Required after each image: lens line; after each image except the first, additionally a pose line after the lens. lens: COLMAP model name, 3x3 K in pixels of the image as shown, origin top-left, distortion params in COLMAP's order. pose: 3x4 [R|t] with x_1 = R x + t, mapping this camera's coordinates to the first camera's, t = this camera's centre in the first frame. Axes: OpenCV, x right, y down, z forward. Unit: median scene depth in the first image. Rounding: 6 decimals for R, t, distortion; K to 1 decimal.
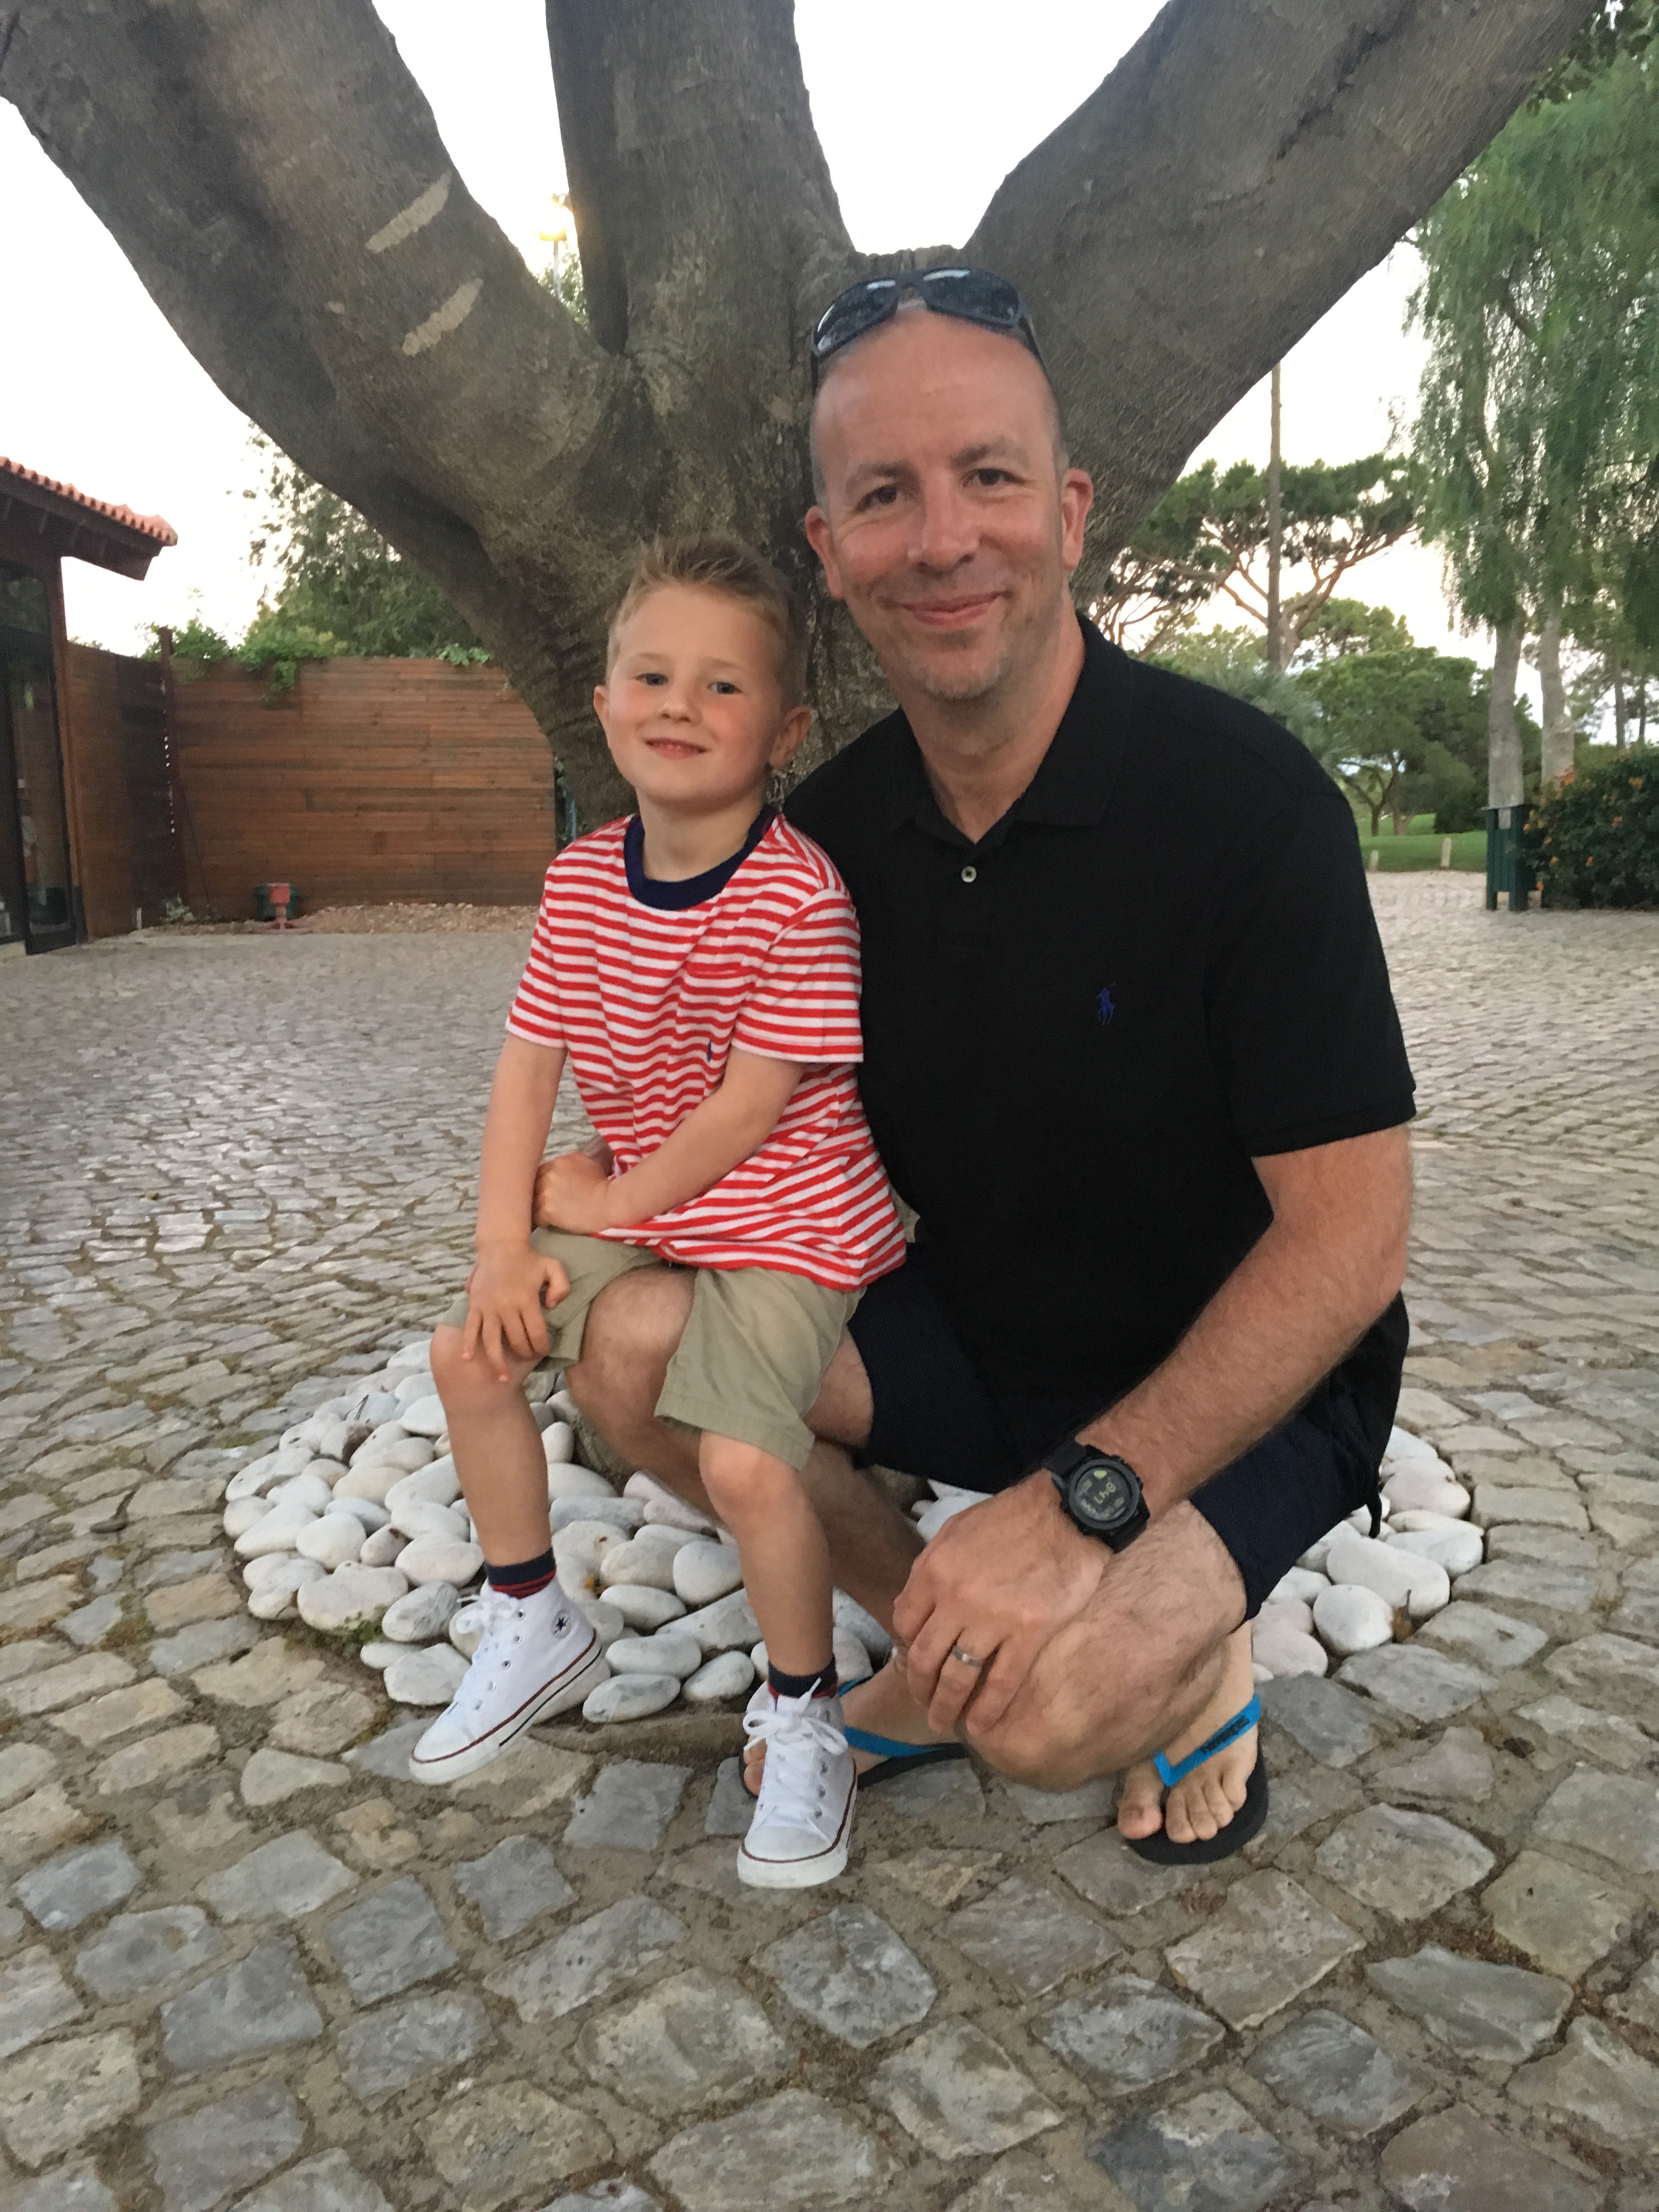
lens RADIAL K [[1866.5, 0, 829.2], [0, 1866.5, 1114.4], [0, 0, 1]] dist [0.078978, -0.115804]
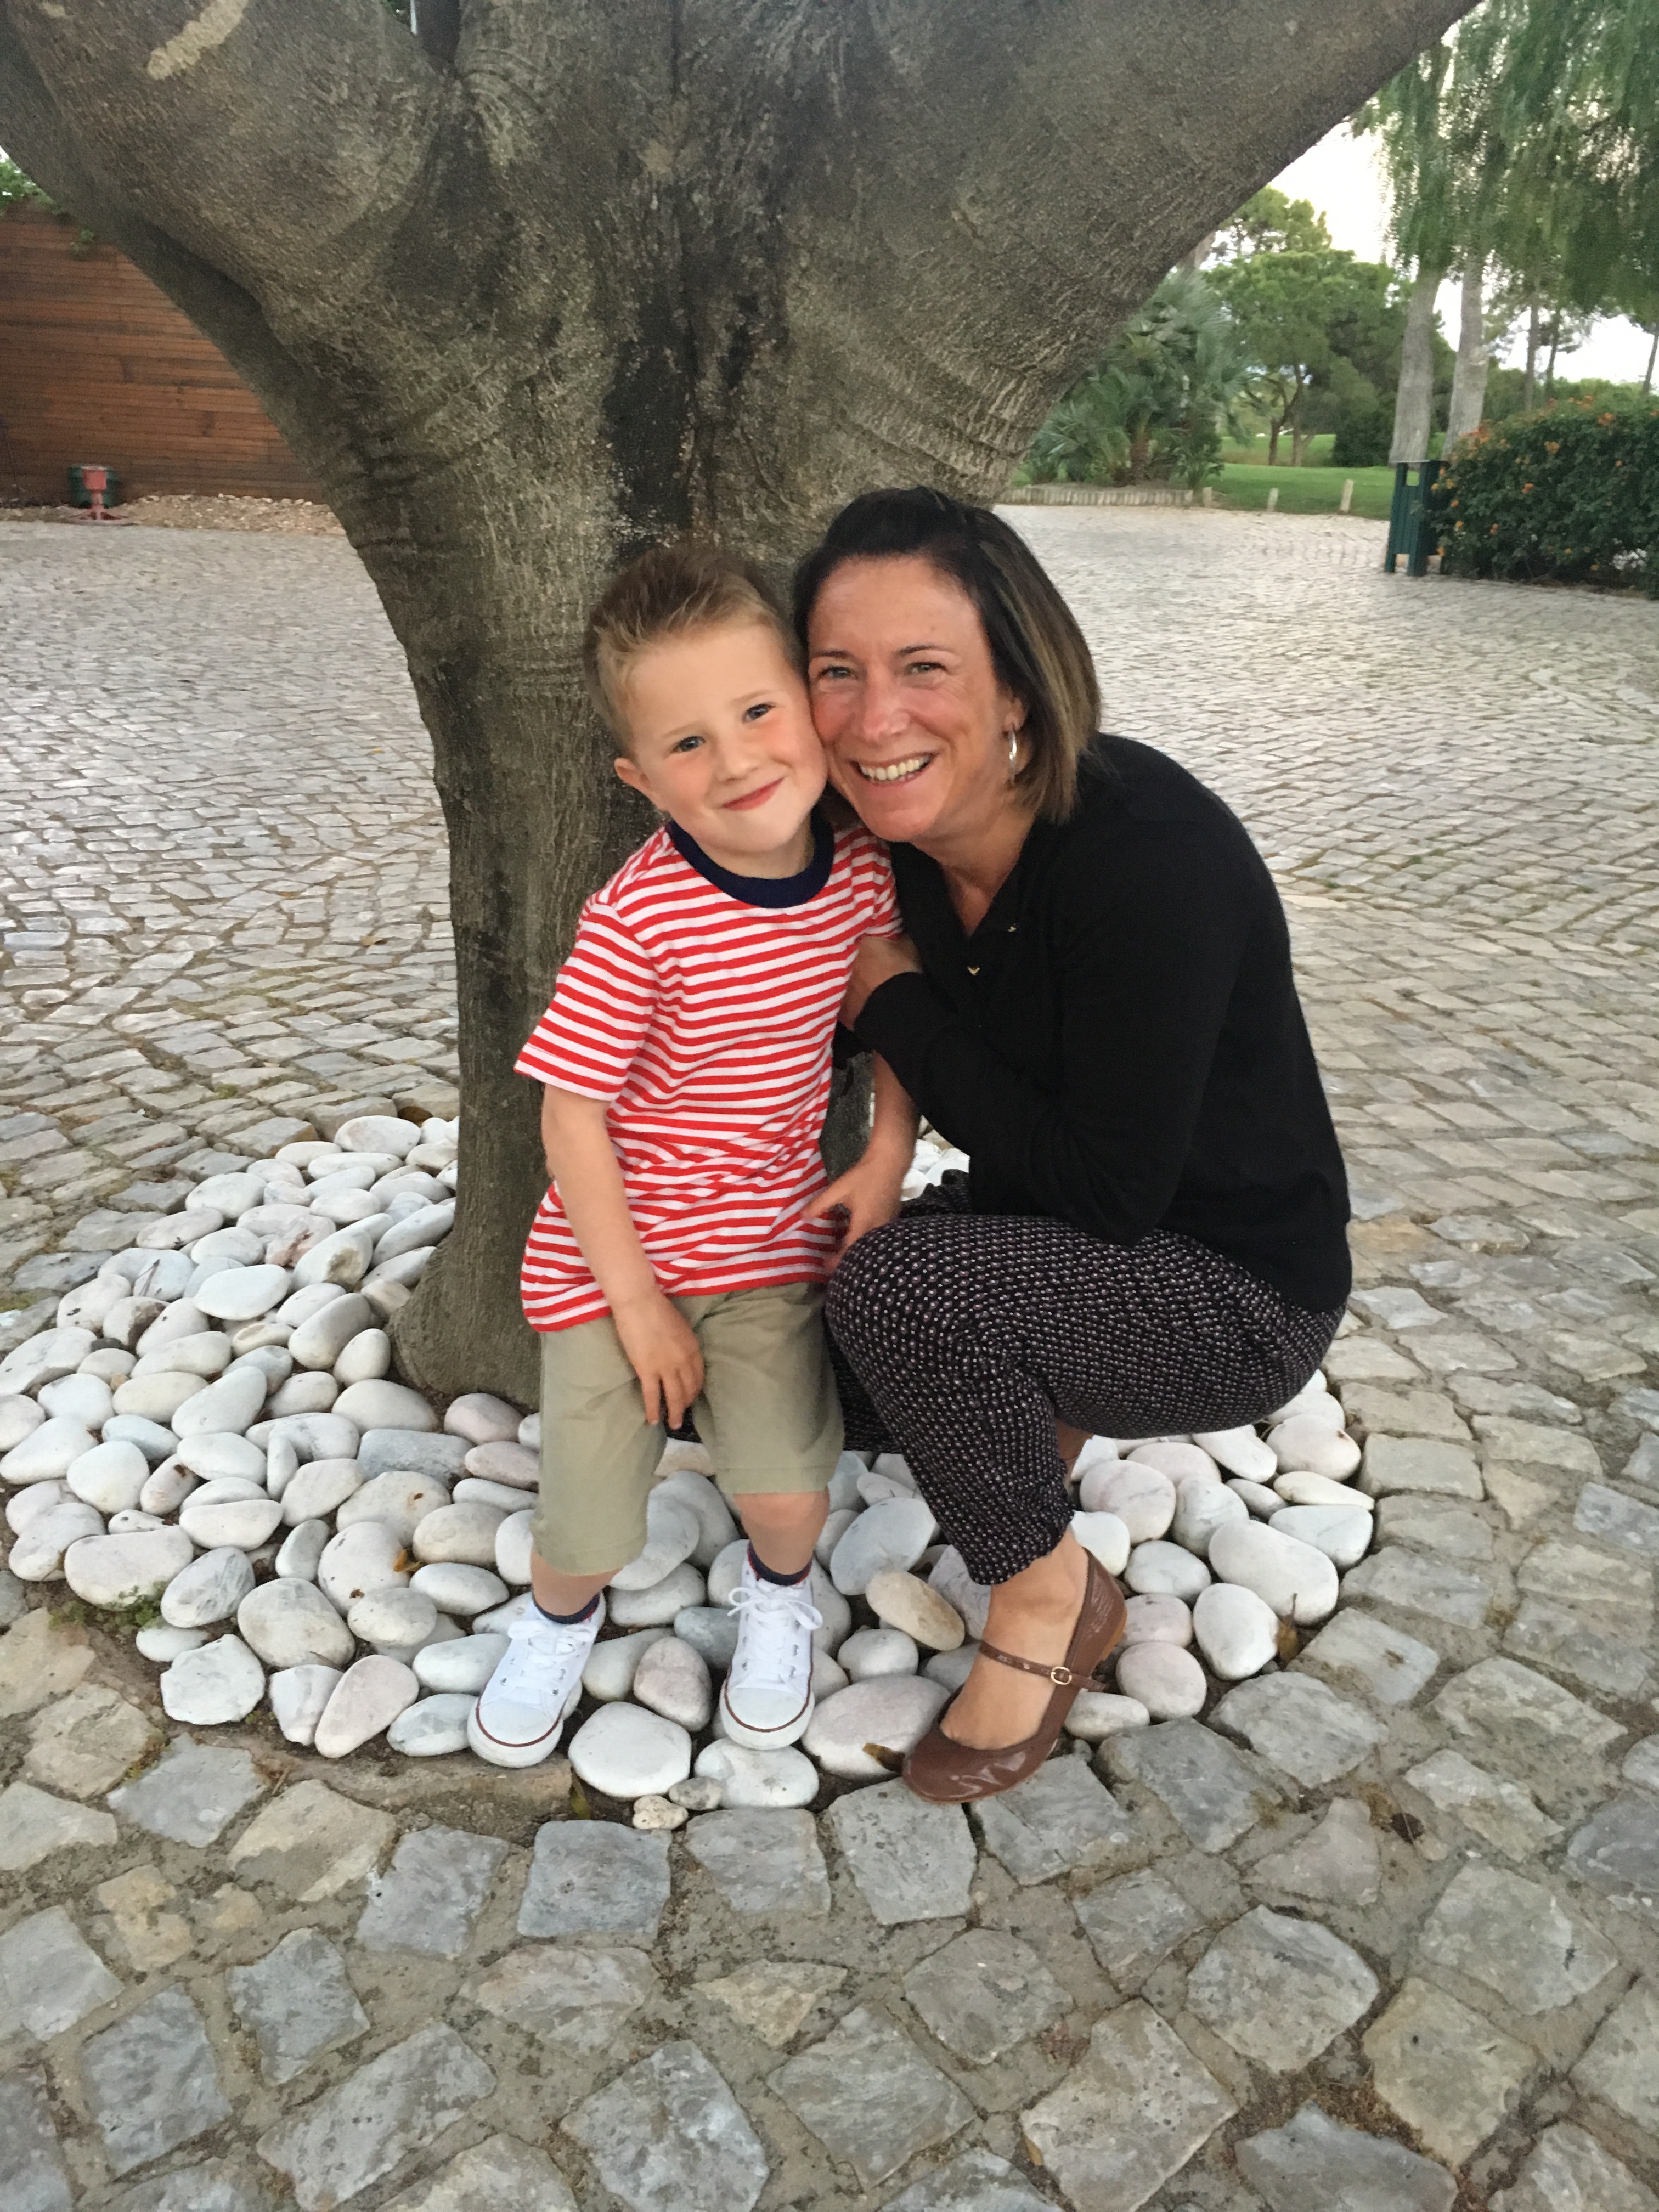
lens RADIAL K [[1873.2, 0, 829.5], [0, 1873.2, 1106.0], [0, 0, 1]] dist [0.079414, -0.114343]
pose [[0.996314, 0.035034, 0.078303, -0.001954], [-0.049910, 0.979139, 0.196967, -0.151421], [-0.069769, -0.200149, 0.977278, 0.152998]]
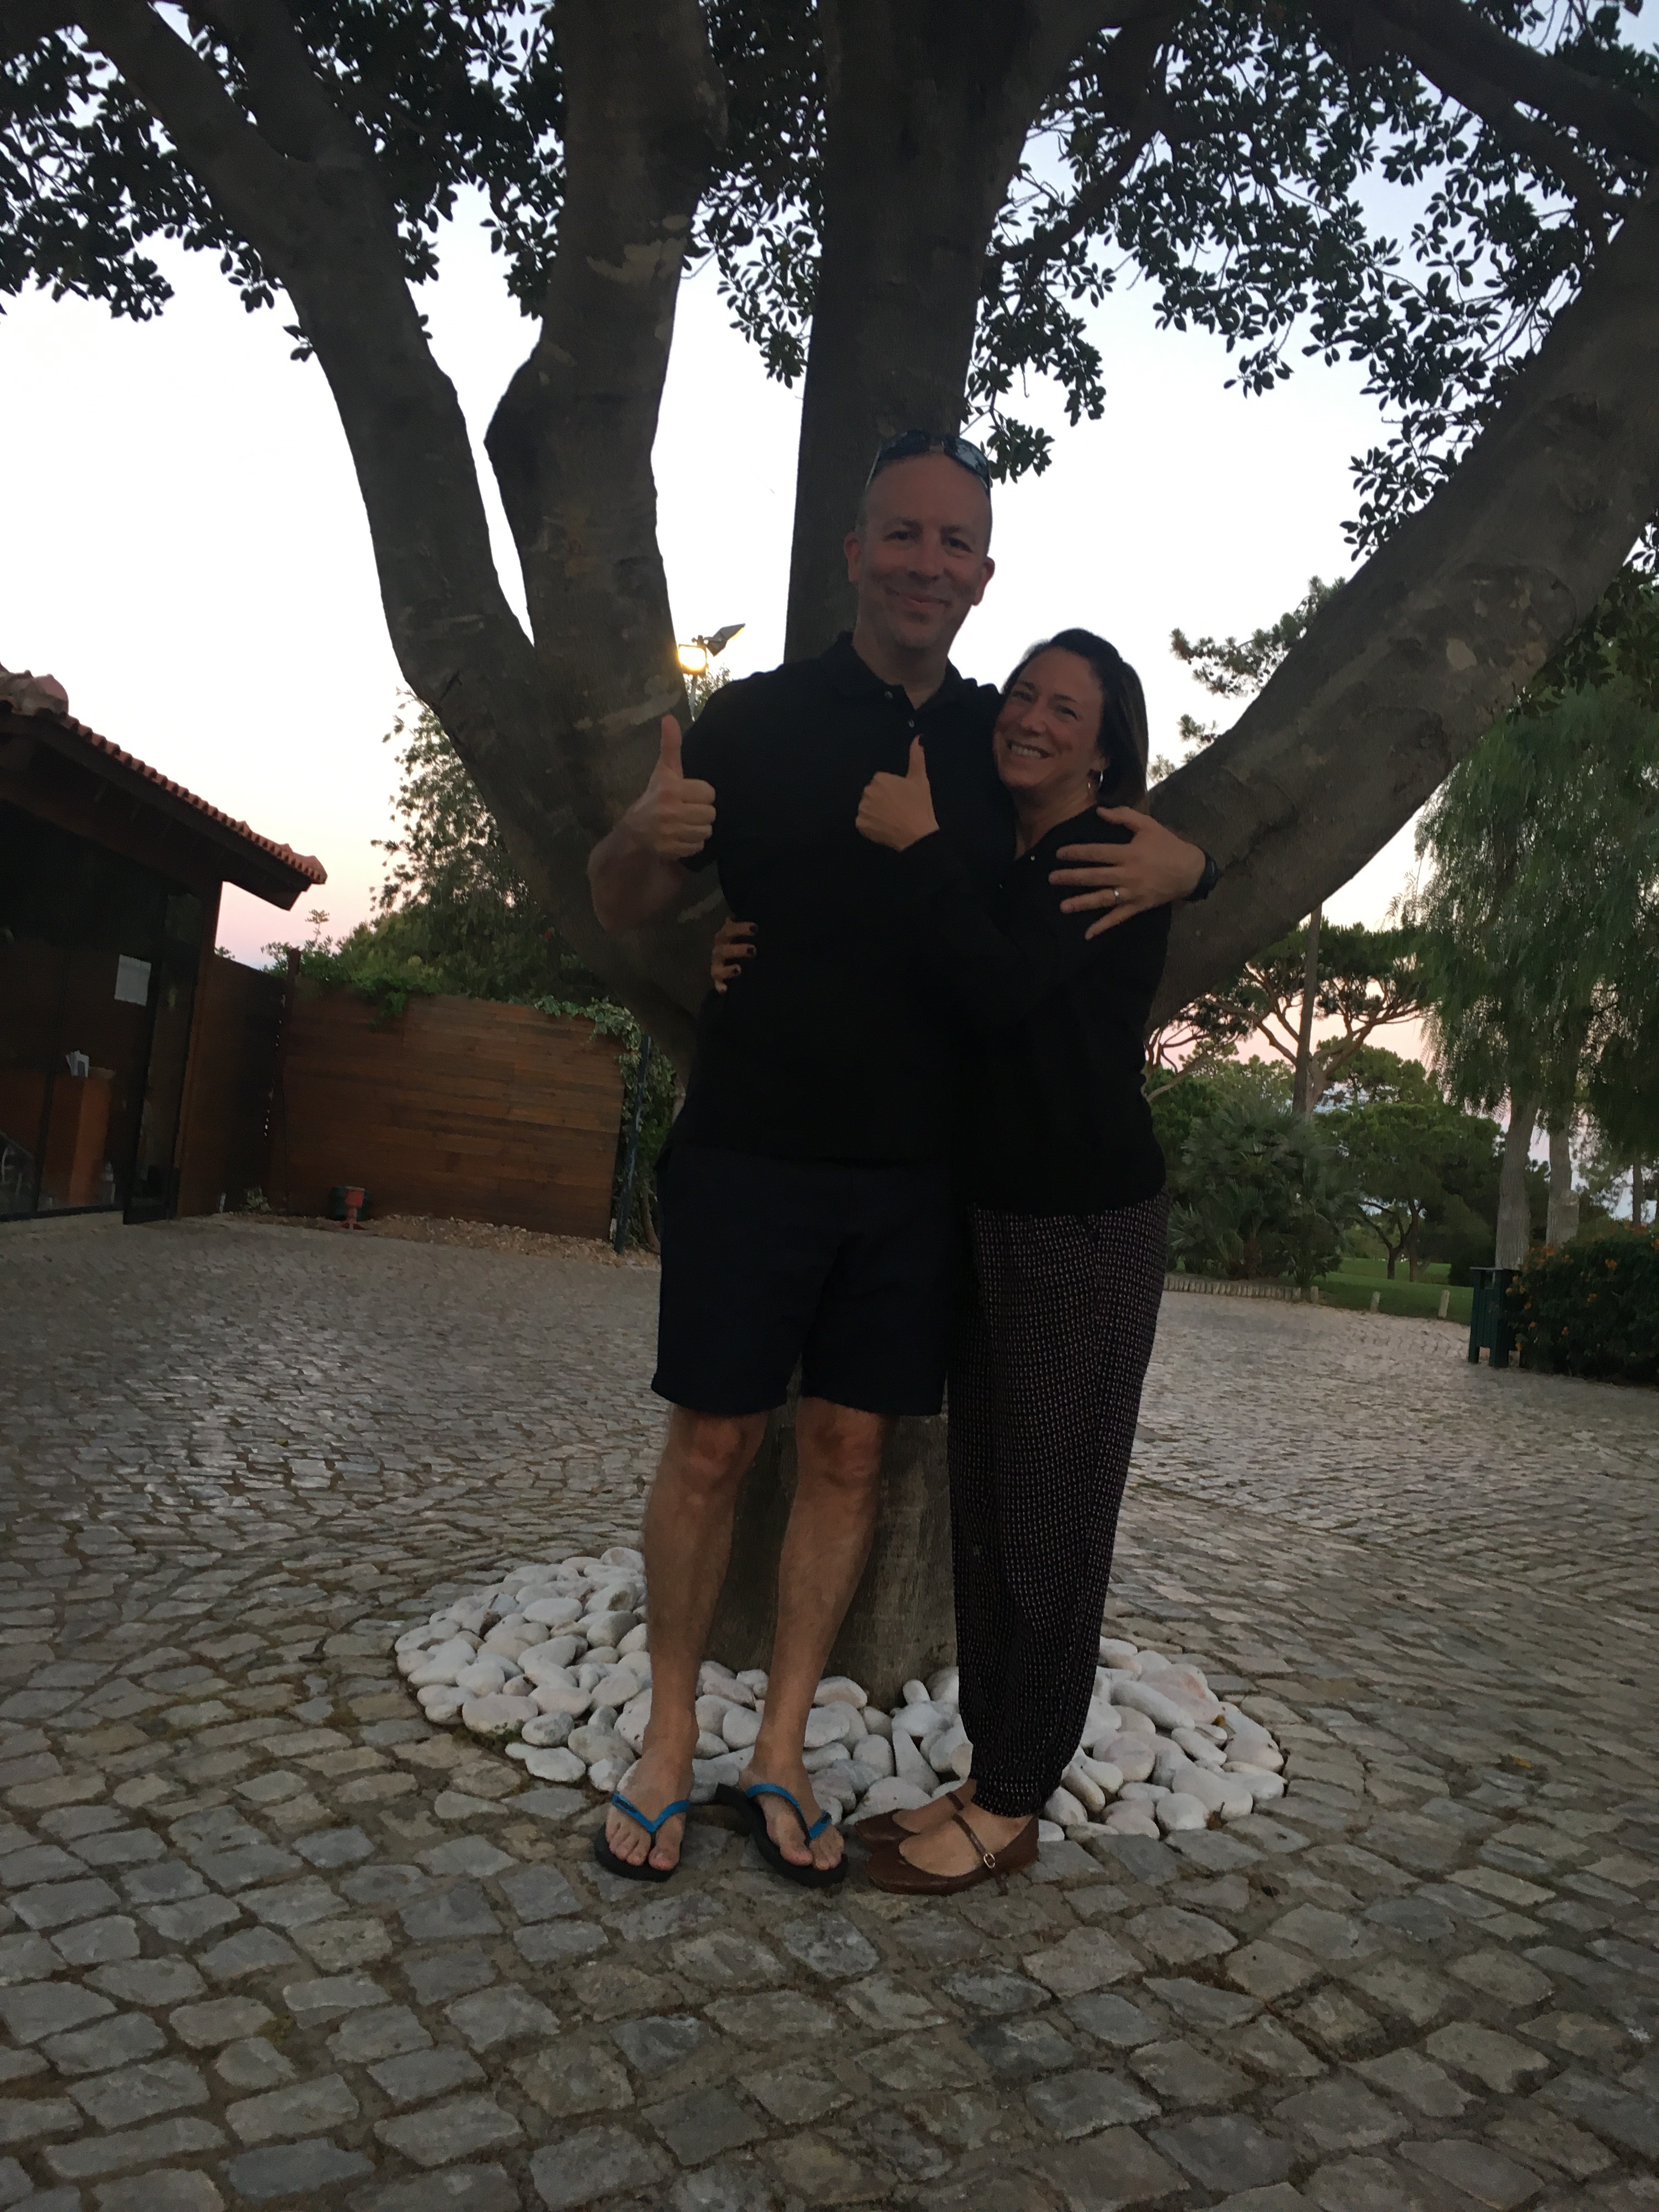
lens RADIAL K [[1853.5, 0, 827.9], [0, 1853.5, 1140.1], [0, 0, 1]] dist [0.087547, -0.112885]
pose [[0.991063, 0.131794, -0.020594, -0.033274], [-0.133348, 0.974805, -0.178810, 0.051700], [-0.003490, 0.179958, 0.983668, -0.510431]]
